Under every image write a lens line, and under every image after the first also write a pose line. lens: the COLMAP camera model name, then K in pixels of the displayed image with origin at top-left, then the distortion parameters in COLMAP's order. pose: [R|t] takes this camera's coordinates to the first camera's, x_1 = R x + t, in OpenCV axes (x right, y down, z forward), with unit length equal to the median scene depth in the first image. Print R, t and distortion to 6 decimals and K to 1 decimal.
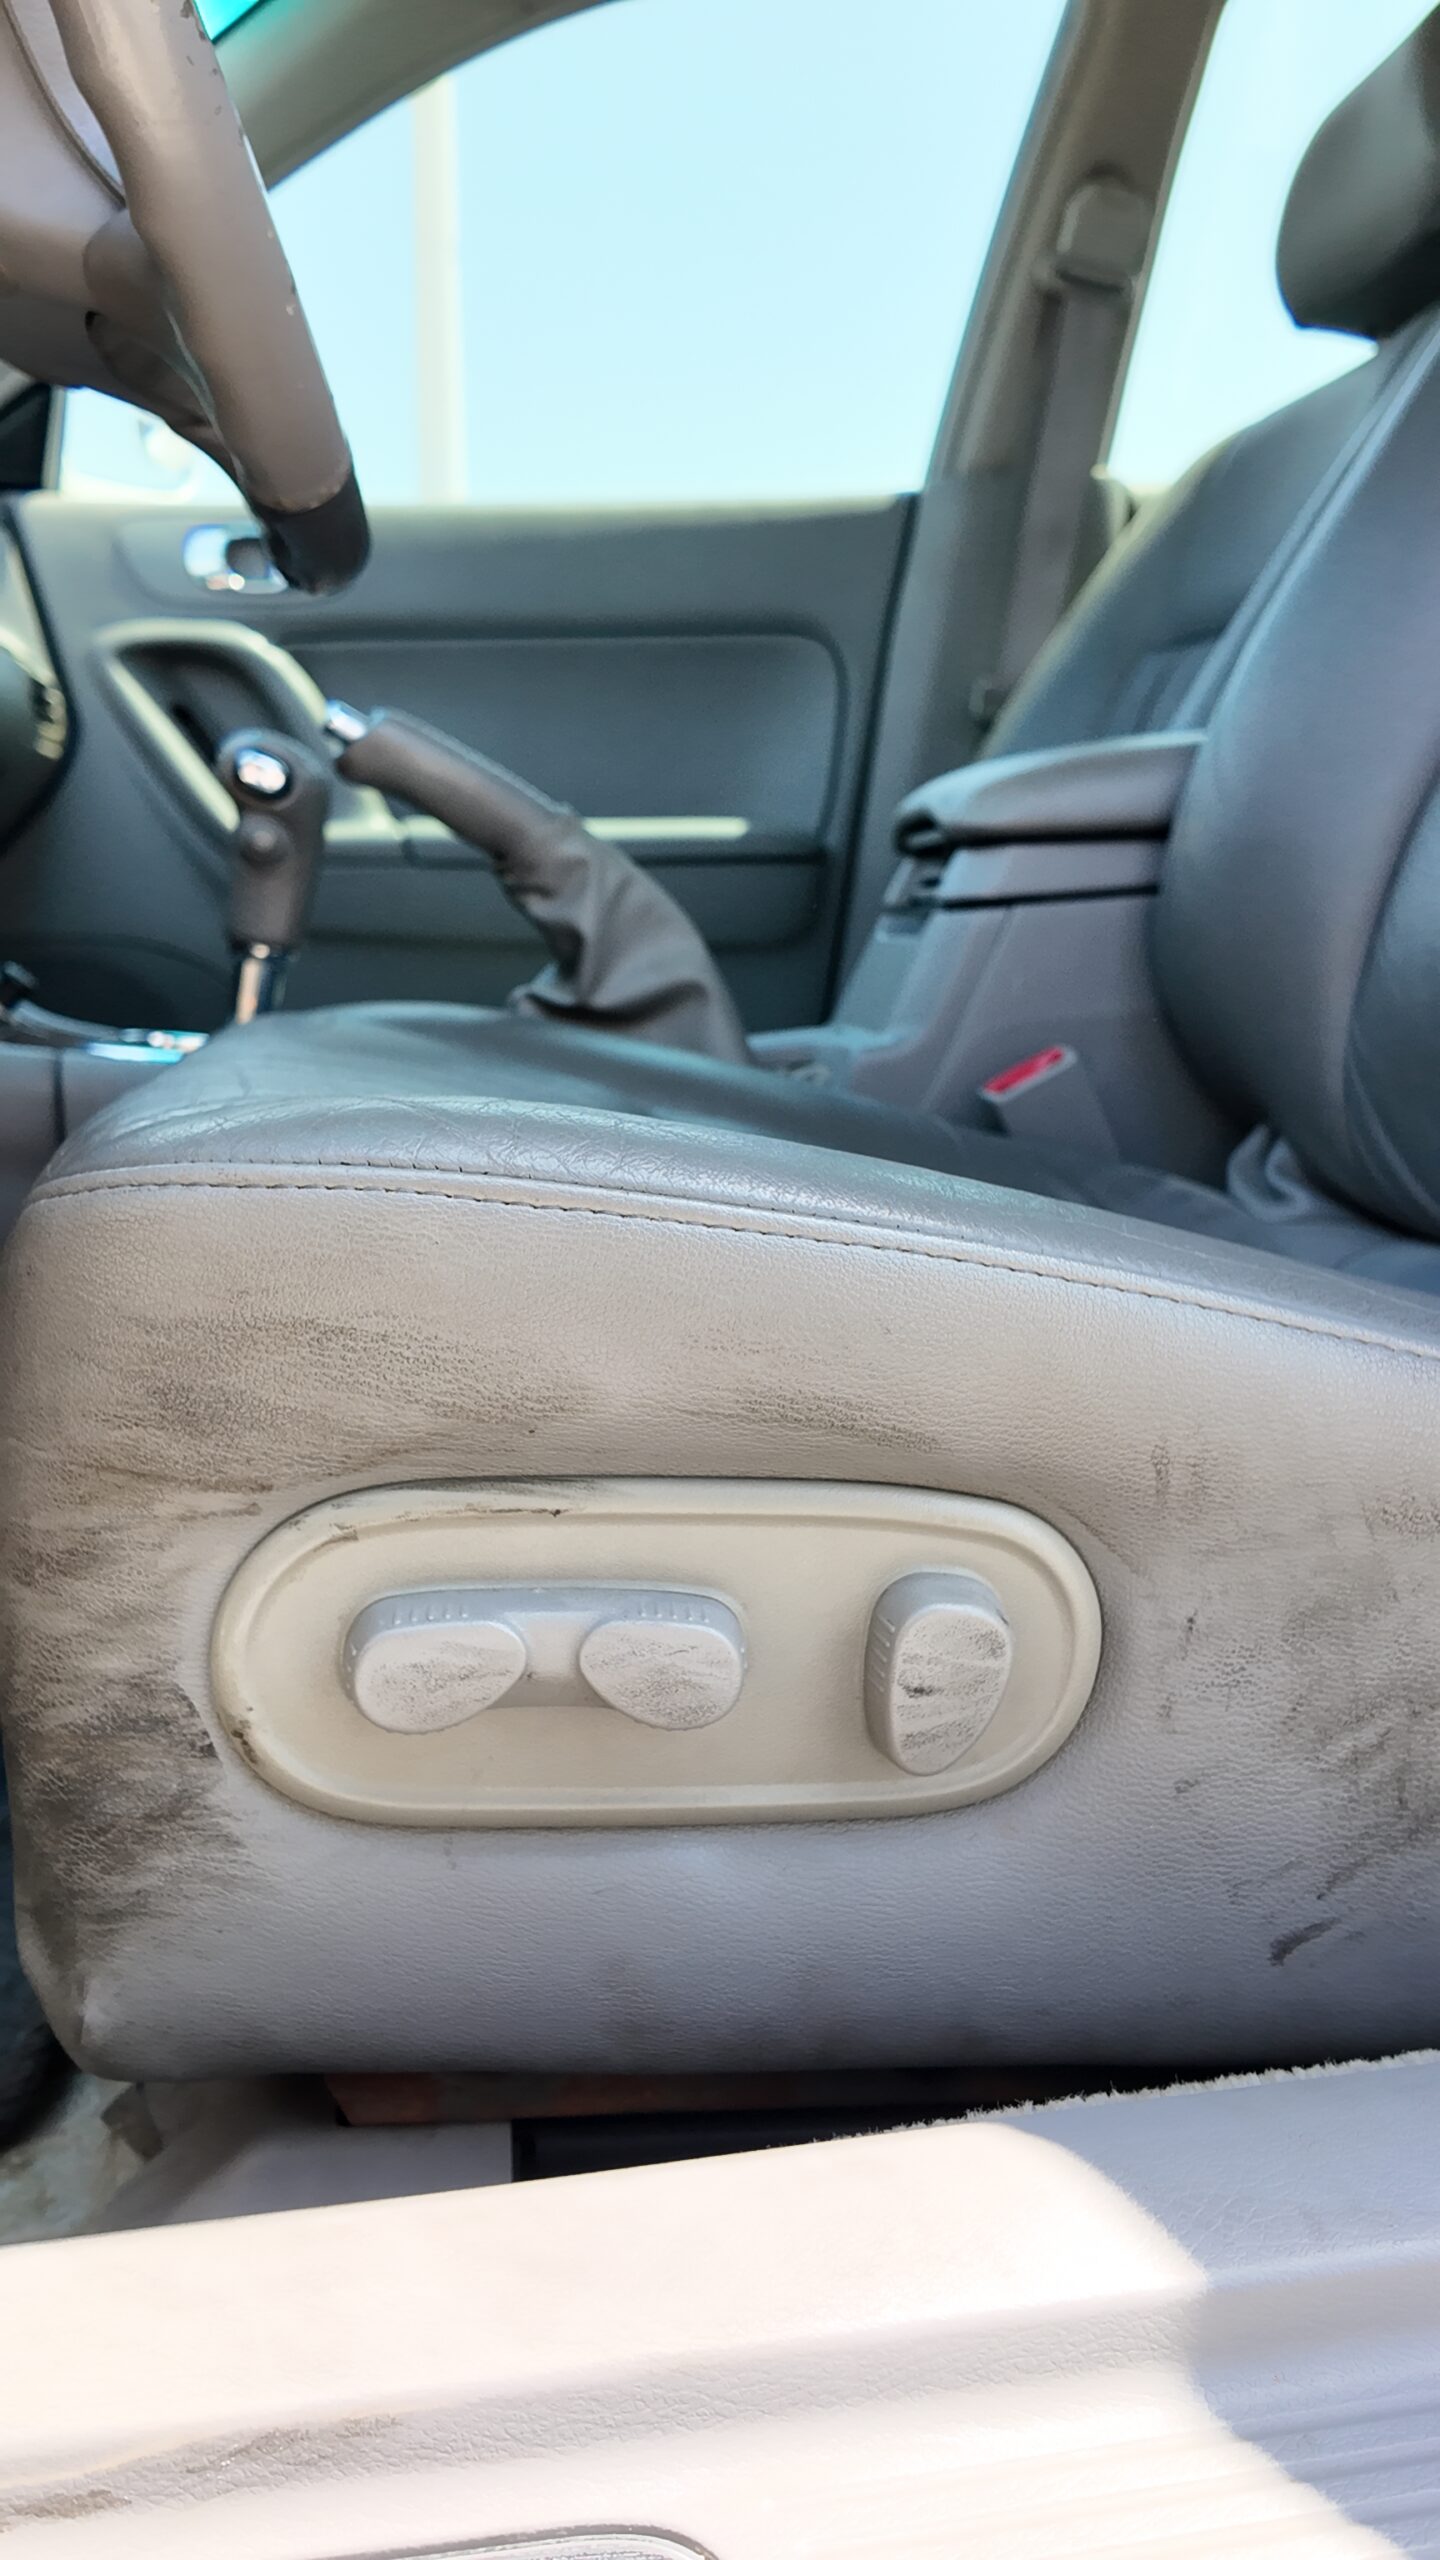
lens RADIAL K [[1901.0, 0, 720.0], [0, 1901.0, 1280.0], [0, 0, 1]] dist [0.127160, -0.223829]
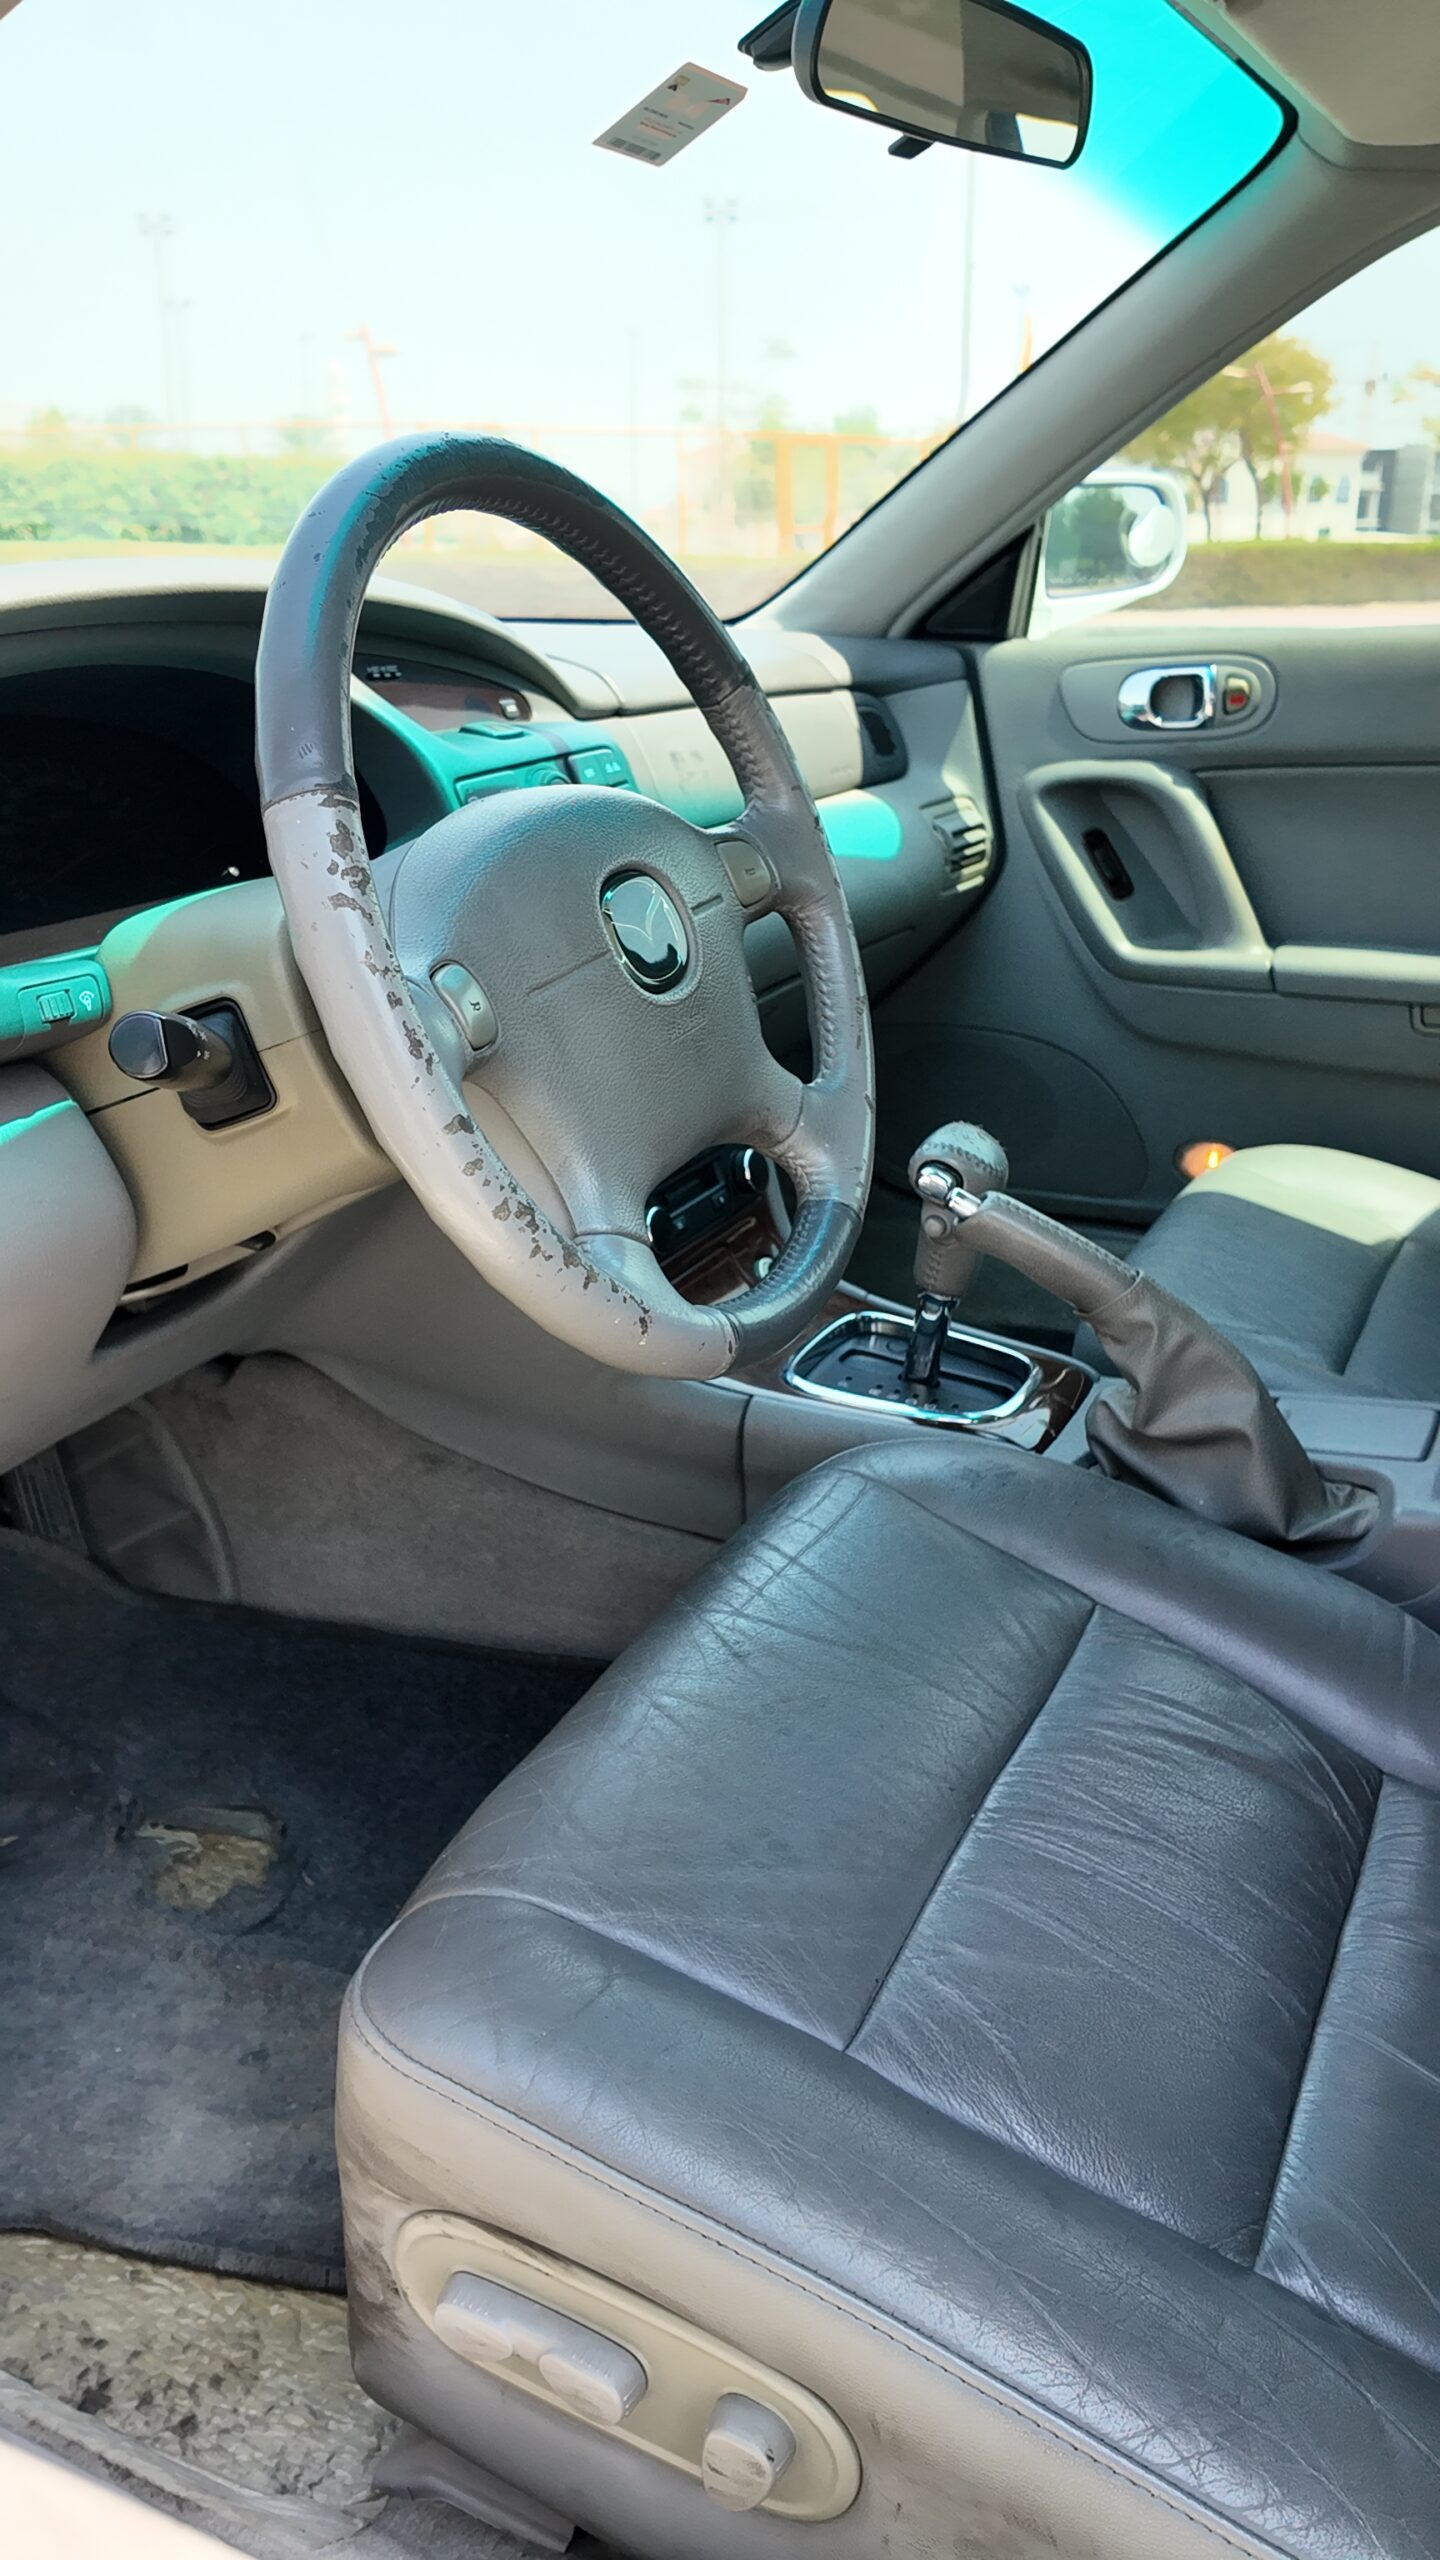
lens RADIAL K [[1867.2, 0, 731.5], [0, 1867.2, 1271.9], [0, 0, 1]] dist [0.130017, -0.206864]
pose [[0.822154, 0.199359, -0.533216, 0.737004], [-0.097146, 0.972068, 0.213650, -1.067566], [0.560915, -0.123853, 0.818556, -0.182967]]
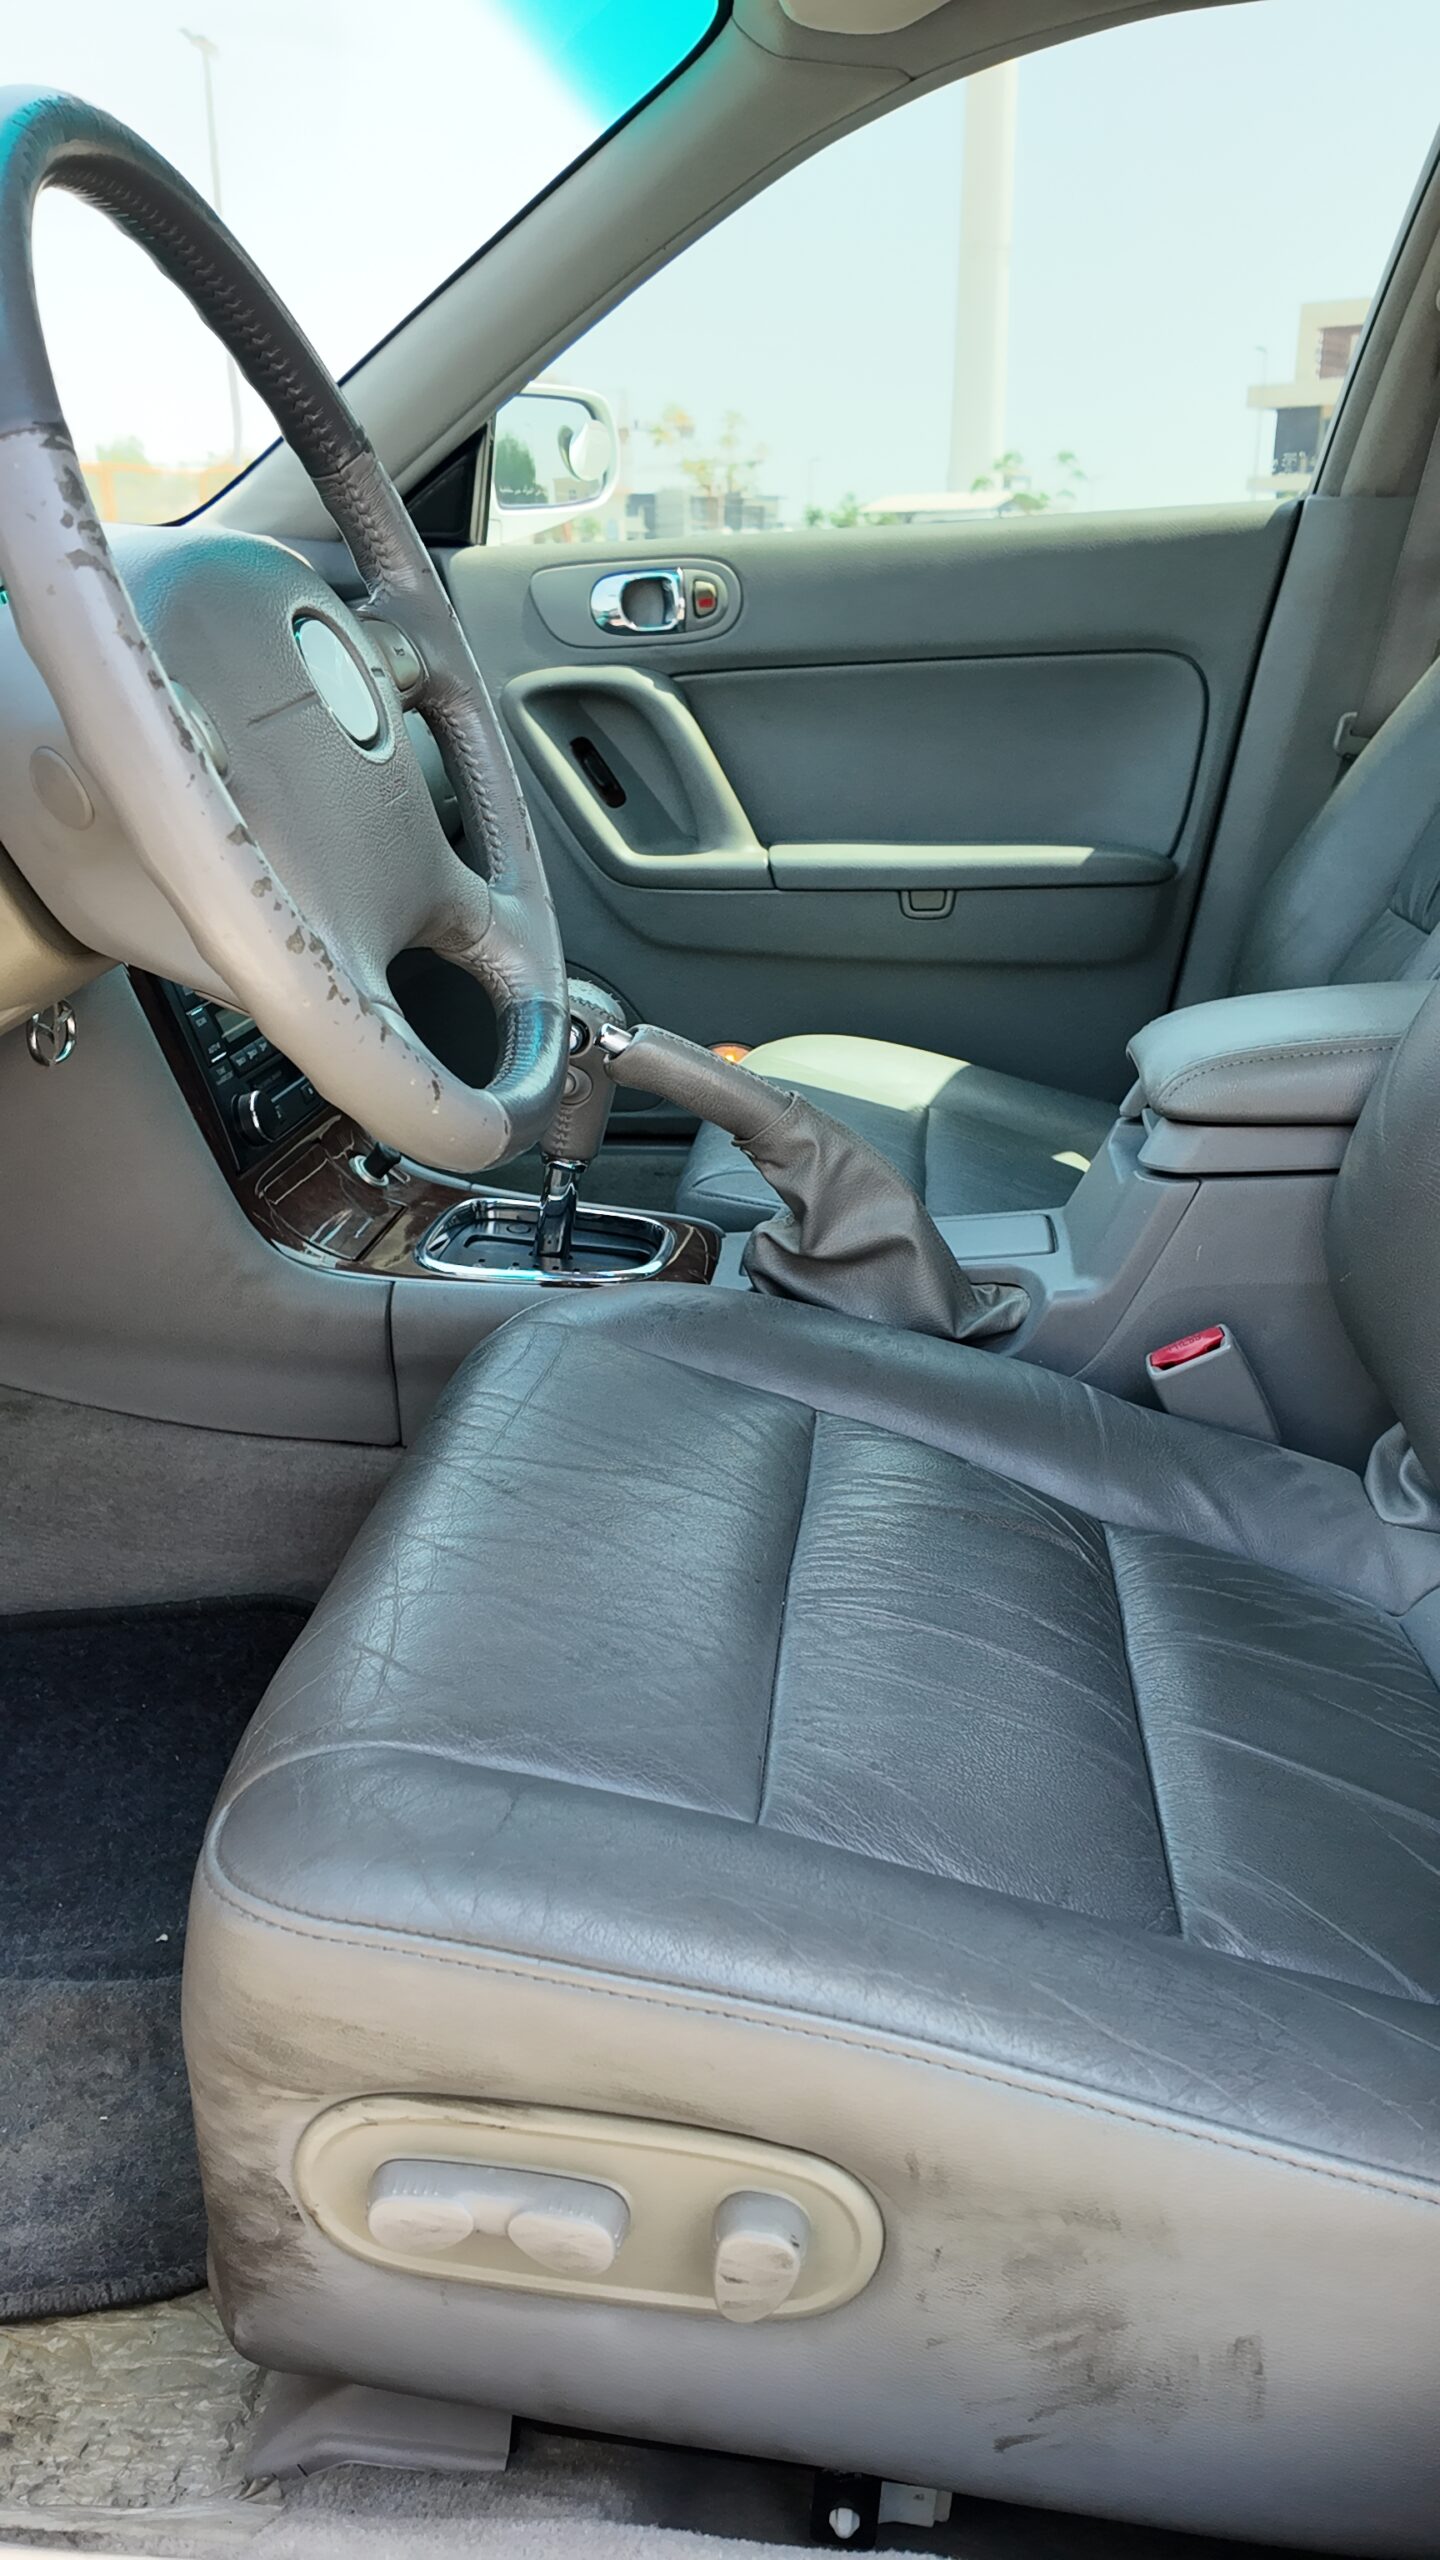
lens RADIAL K [[1867.2, 0, 731.5], [0, 1867.2, 1271.9], [0, 0, 1]] dist [0.130017, -0.206864]
pose [[0.967205, 0.083589, -0.239849, 0.371136], [-0.041884, 0.983858, 0.173980, -0.766572], [0.250520, -0.158228, 0.955093, -0.269494]]
